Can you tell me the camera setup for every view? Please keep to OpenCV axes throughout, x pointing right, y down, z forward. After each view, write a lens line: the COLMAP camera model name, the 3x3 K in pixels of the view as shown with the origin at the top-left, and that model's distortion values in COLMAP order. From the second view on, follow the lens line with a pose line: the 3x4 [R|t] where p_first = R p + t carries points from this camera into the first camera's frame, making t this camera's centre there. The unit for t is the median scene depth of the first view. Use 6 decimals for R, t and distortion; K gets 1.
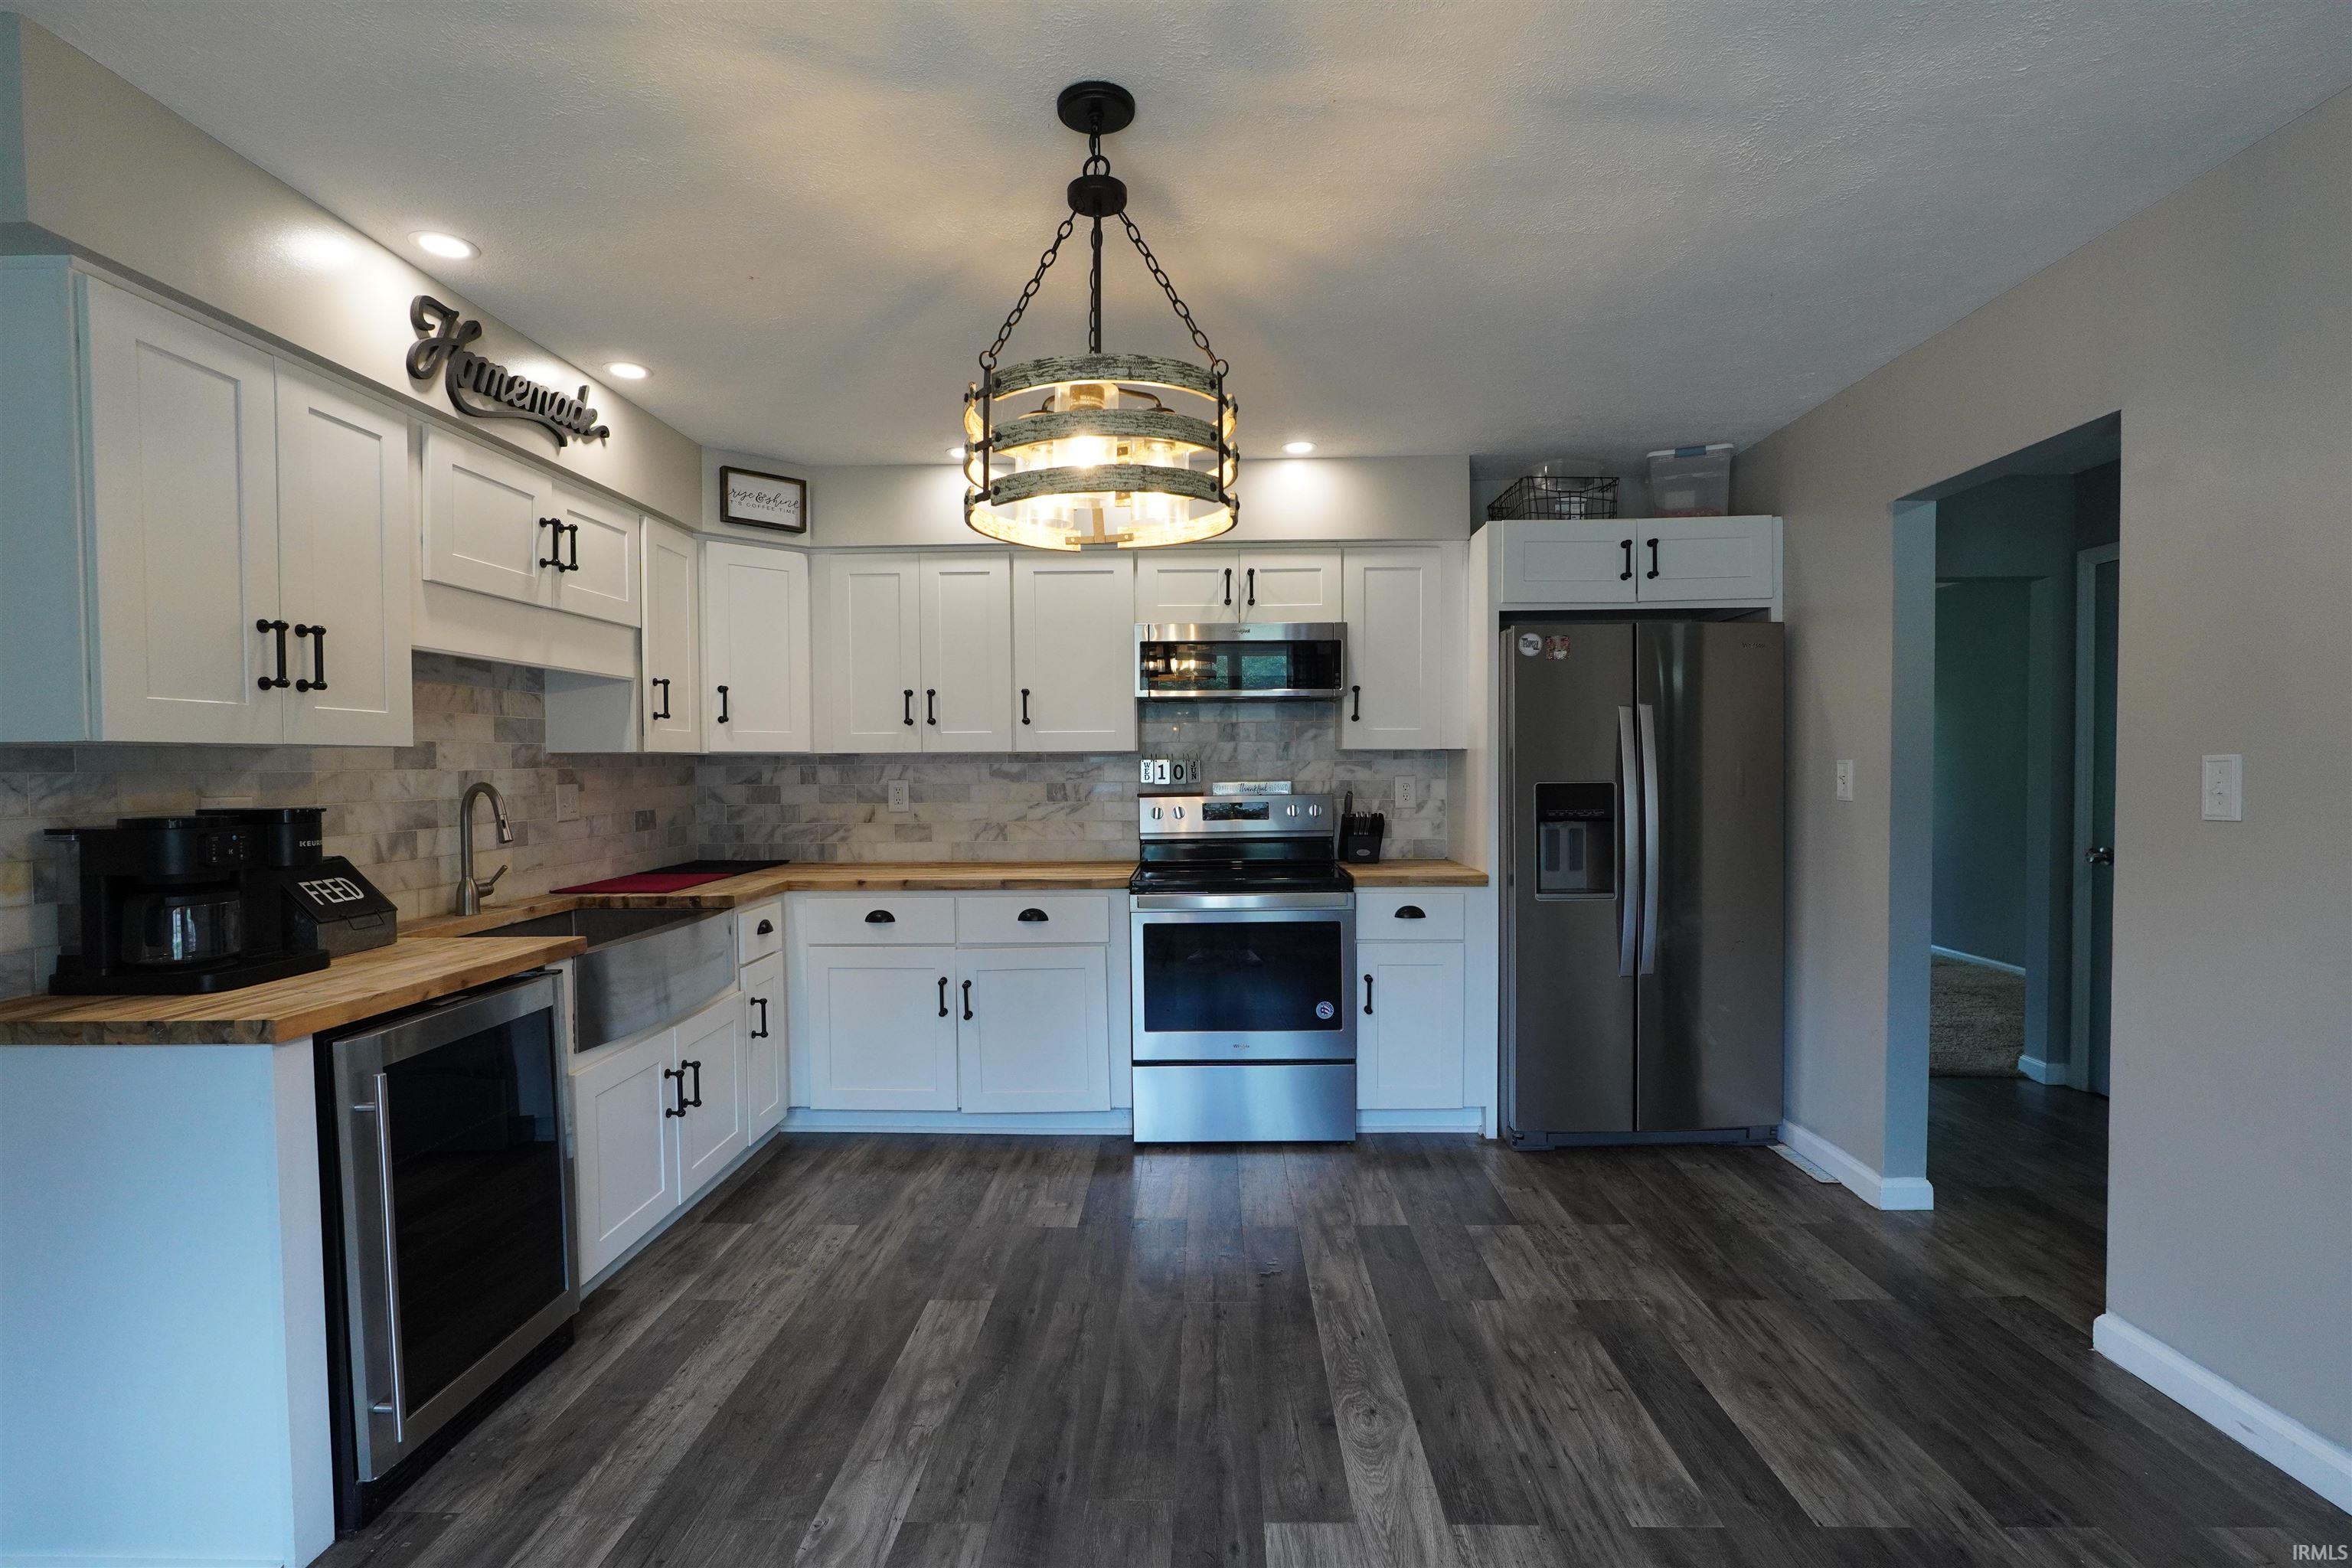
lens RADIAL K [[1073.3, 0, 1177.9], [0, 1073.3, 794.5], [0, 0, 1]] dist [-0.029309, 0.014114]
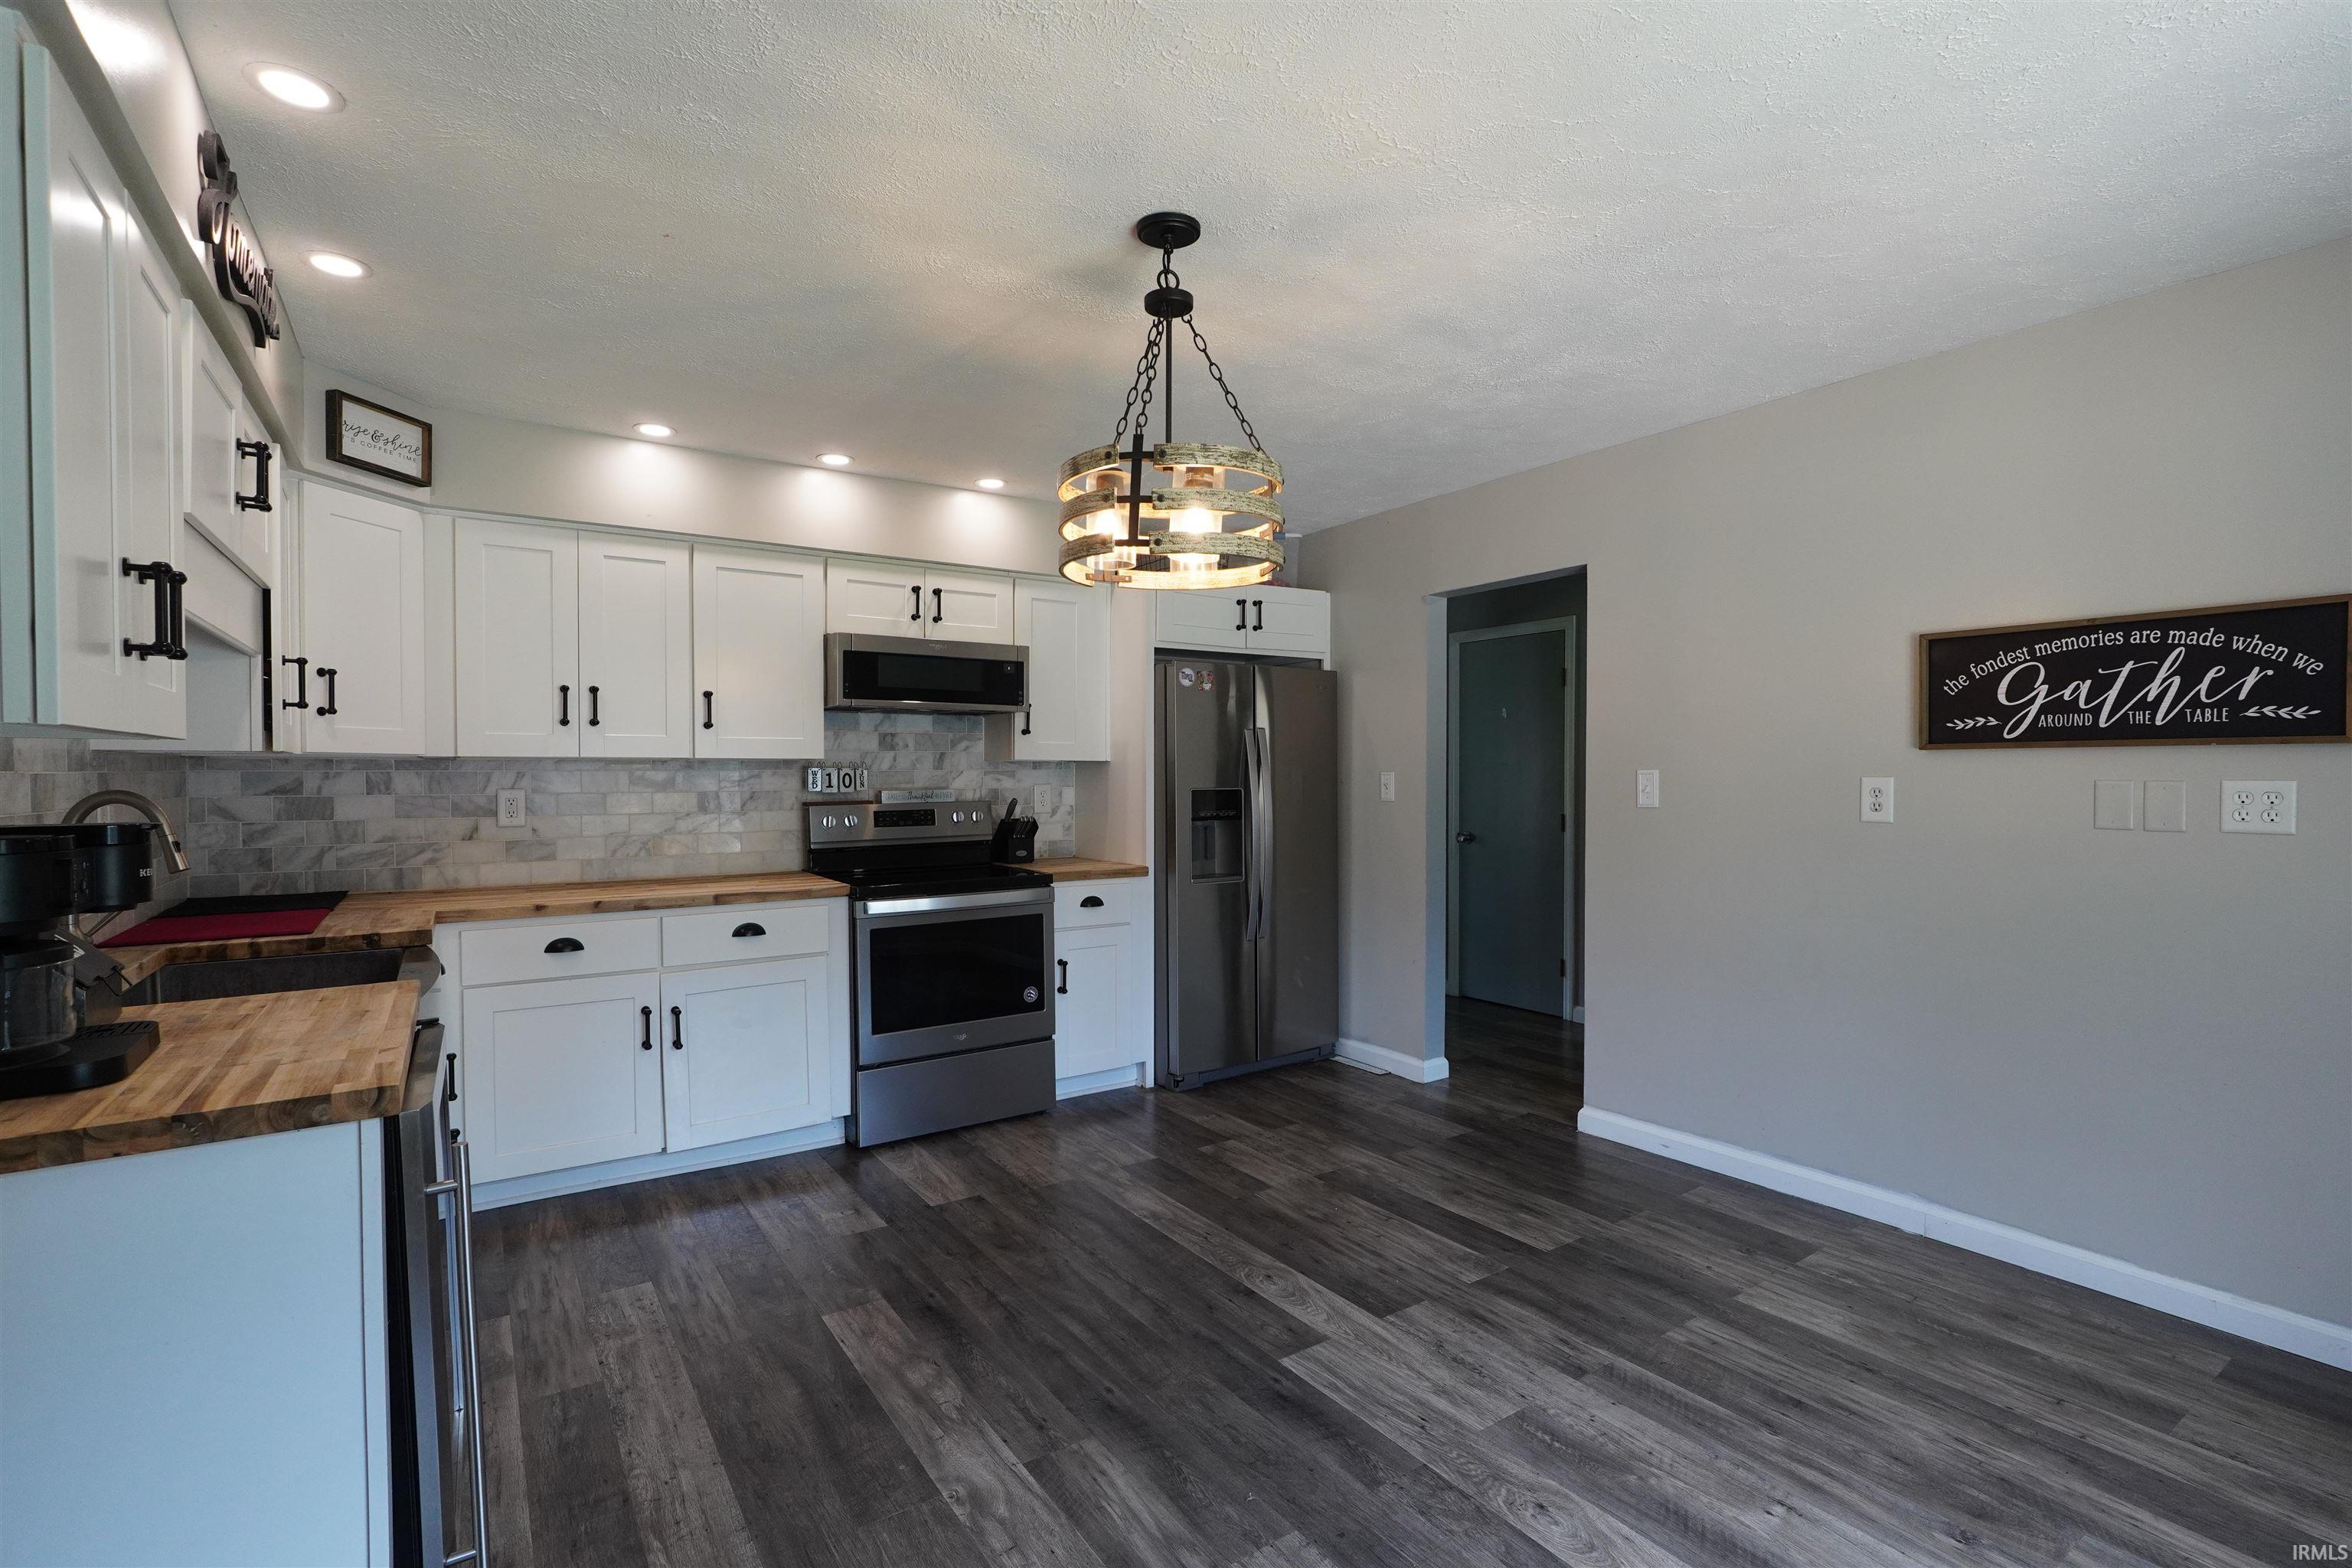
lens RADIAL K [[1073.3, 0, 1177.9], [0, 1073.3, 794.5], [0, 0, 1]] dist [-0.029309, 0.014114]
pose [[0.811104, -0.005083, 0.584880, -0.390663], [0.011836, 0.999900, -0.007725, 0.004354], [-0.584783, 0.013189, 0.811083, 0.006538]]
